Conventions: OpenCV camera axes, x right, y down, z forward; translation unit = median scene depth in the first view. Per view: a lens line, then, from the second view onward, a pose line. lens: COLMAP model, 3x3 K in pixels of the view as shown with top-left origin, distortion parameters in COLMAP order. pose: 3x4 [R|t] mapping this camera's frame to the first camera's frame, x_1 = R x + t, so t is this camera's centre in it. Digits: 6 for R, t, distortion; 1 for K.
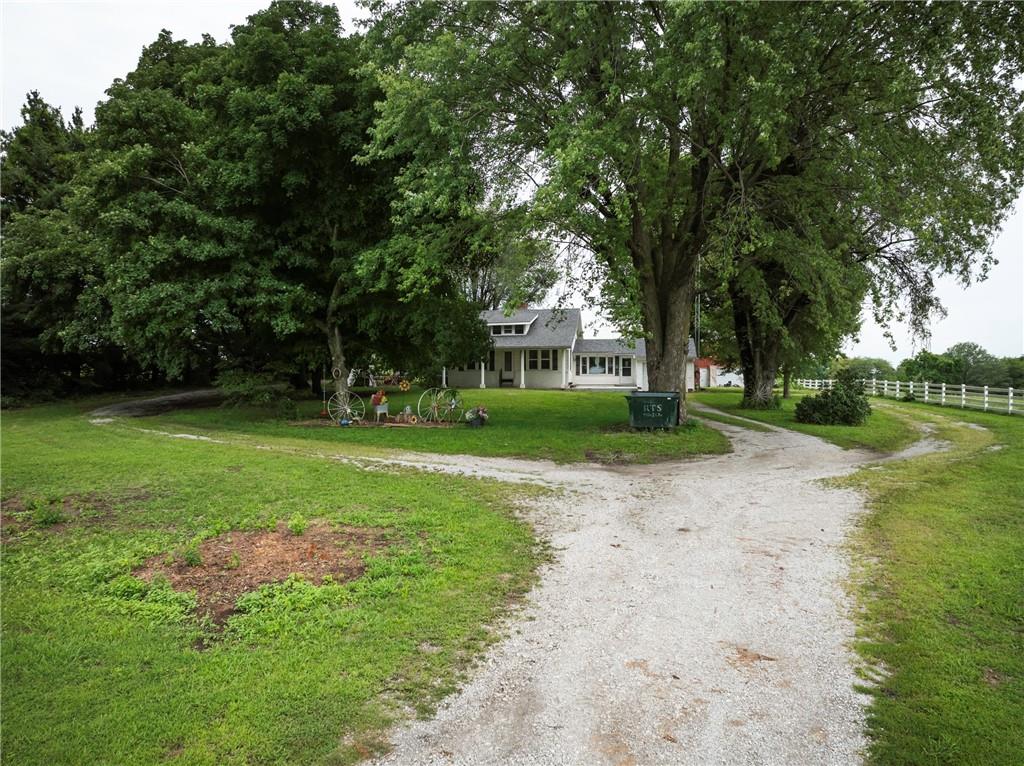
lens RADIAL K [[716.5, 0, 512.0], [0, 716.5, 383.0], [0, 0, 1]] dist [-0.050664, -0.003977]
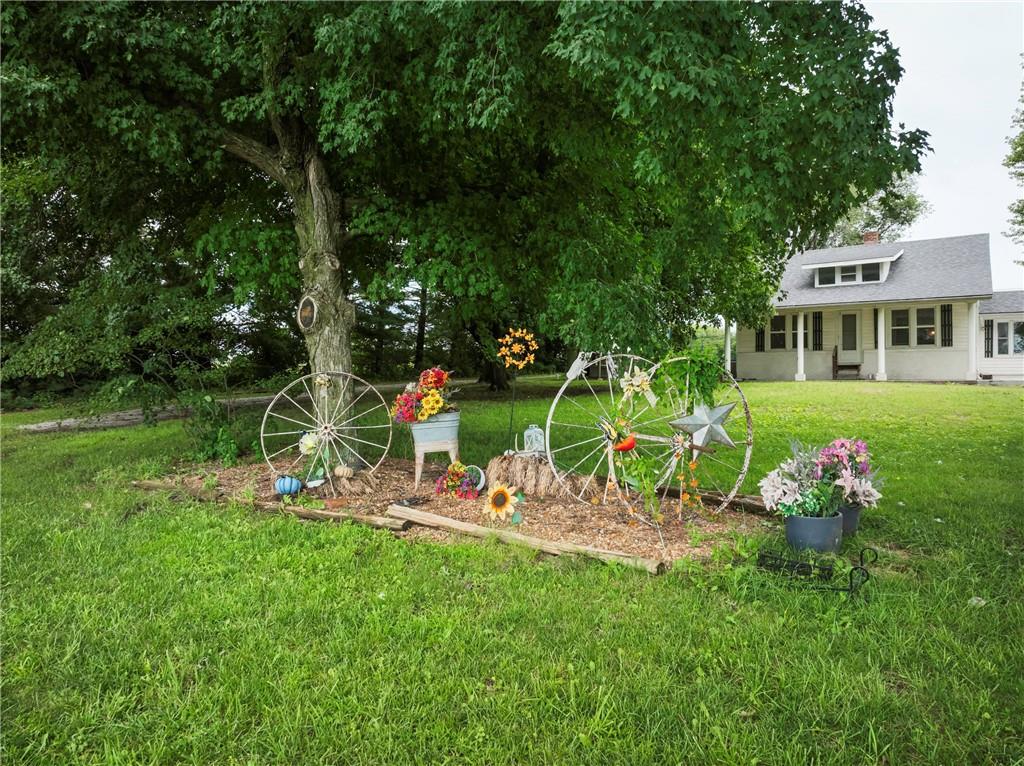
lens RADIAL K [[716.5, 0, 512.0], [0, 716.5, 383.0], [0, 0, 1]] dist [-0.050664, -0.003977]
pose [[0.916055, -0.000811, -0.401051, -0.024539], [0.000572, 1.000000, -0.000716, 0.008839], [0.401051, 0.000426, 0.916055, 0.403660]]
